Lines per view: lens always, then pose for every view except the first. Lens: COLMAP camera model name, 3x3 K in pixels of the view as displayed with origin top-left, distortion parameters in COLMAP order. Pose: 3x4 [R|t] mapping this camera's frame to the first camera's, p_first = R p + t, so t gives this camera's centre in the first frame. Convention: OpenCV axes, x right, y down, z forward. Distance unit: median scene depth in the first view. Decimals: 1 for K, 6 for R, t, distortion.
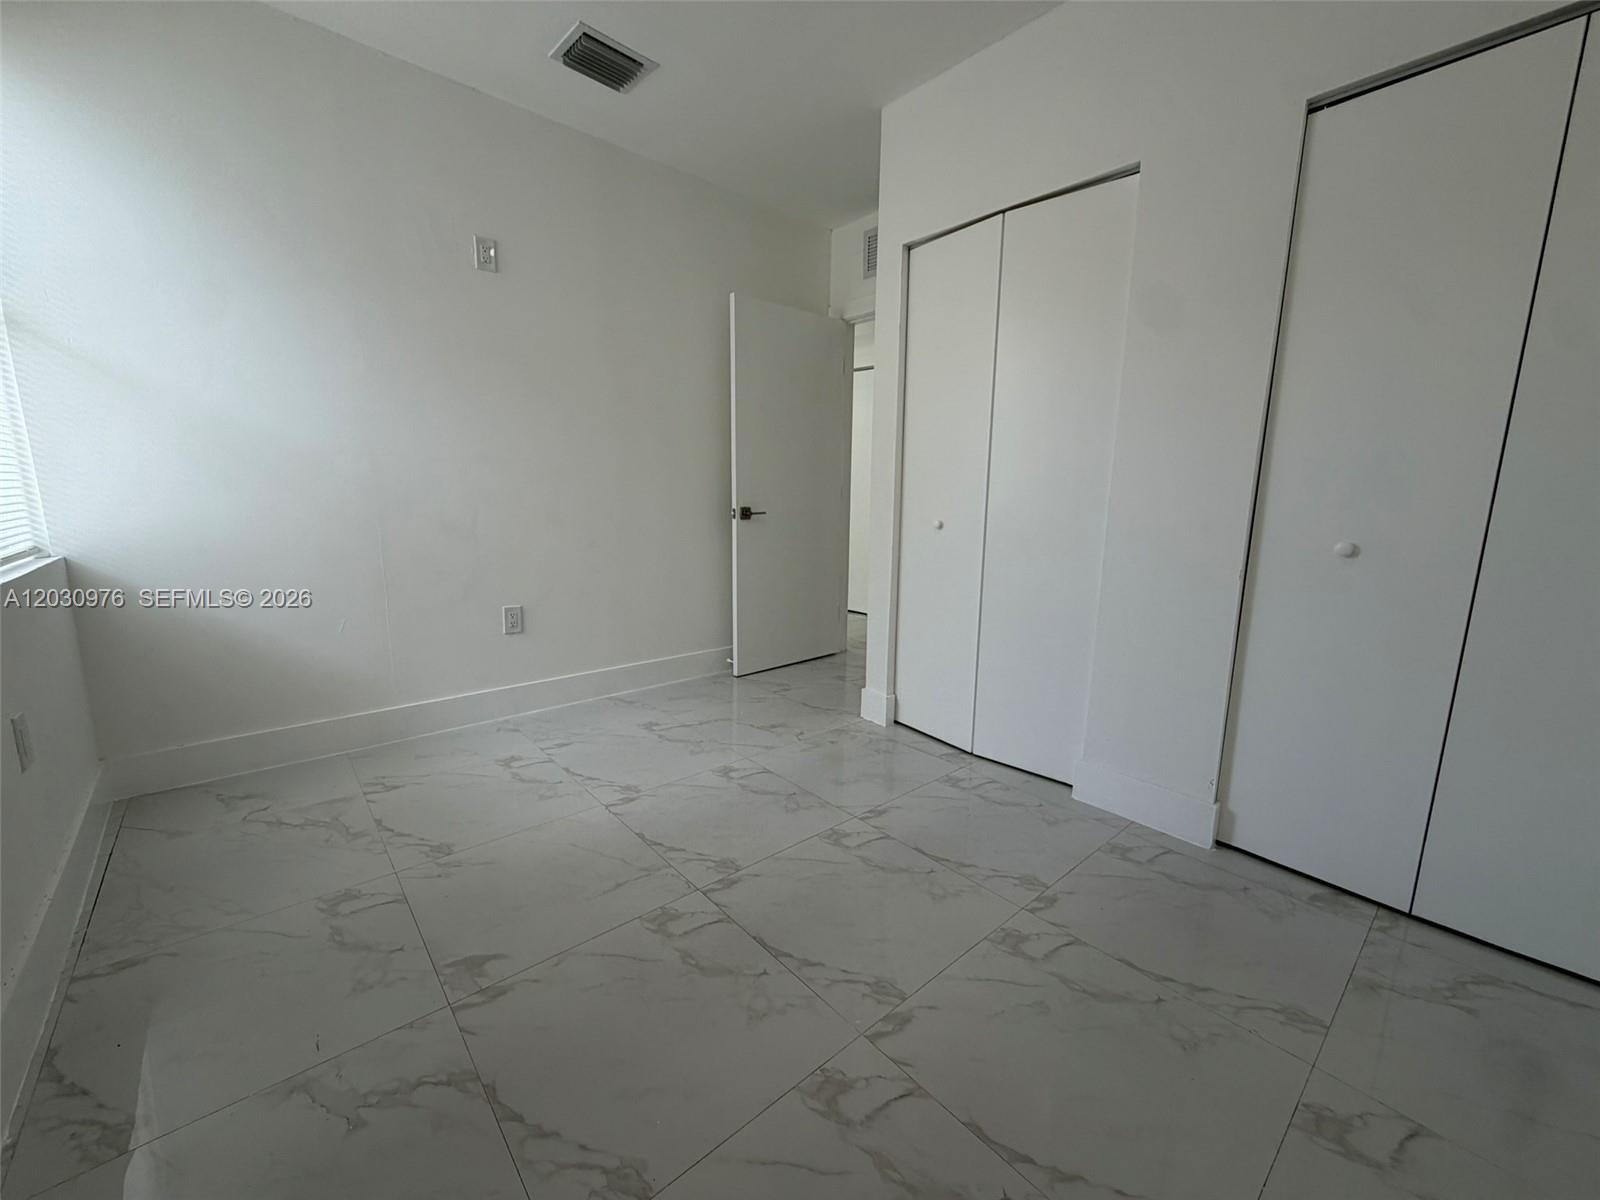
lens RADIAL K [[642.0, 0, 800.1], [0, 642.0, 602.3], [0, 0, 1]] dist [0.001911, -0.000714]
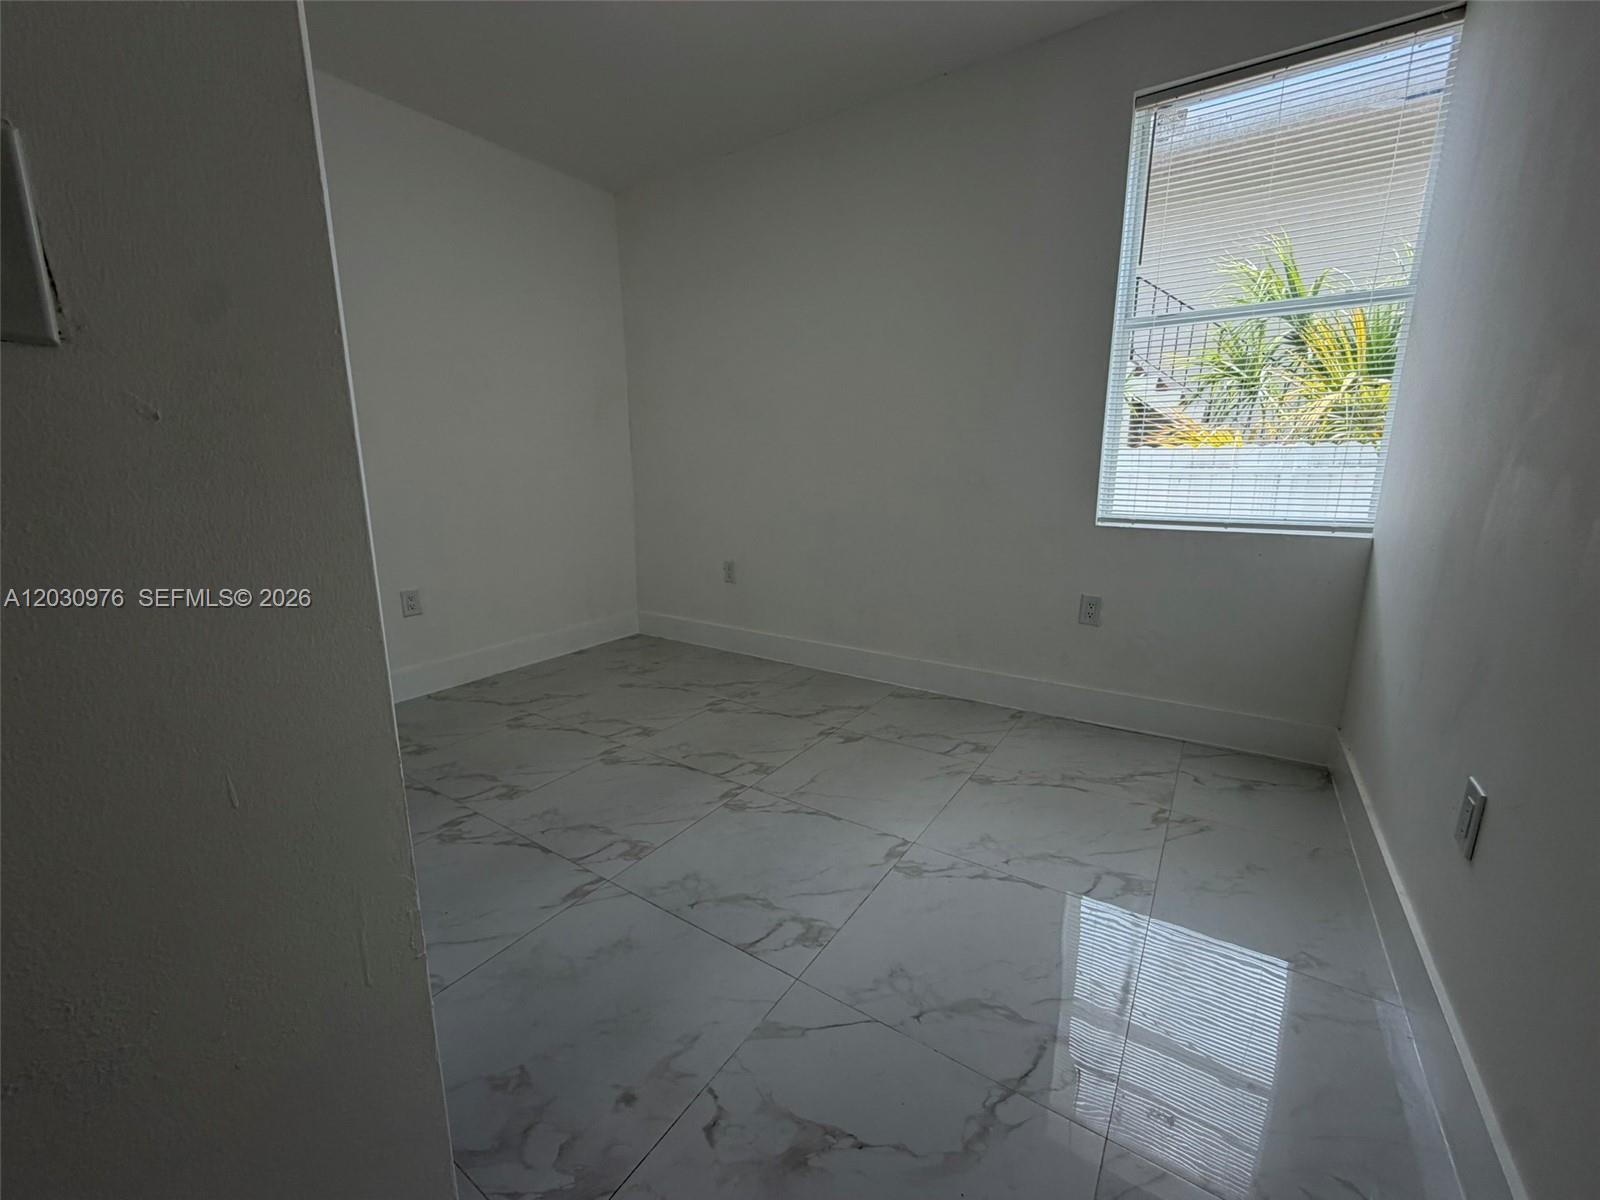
lens RADIAL K [[642.0, 0, 800.9], [0, 642.0, 602.3], [0, 0, 1]] dist [0.001911, -0.000714]
pose [[-0.965027, 0.046566, -0.257982, 0.050207], [-0.052559, 0.929748, 0.364425, -0.328707], [0.256828, 0.365239, -0.894785, 1.848667]]
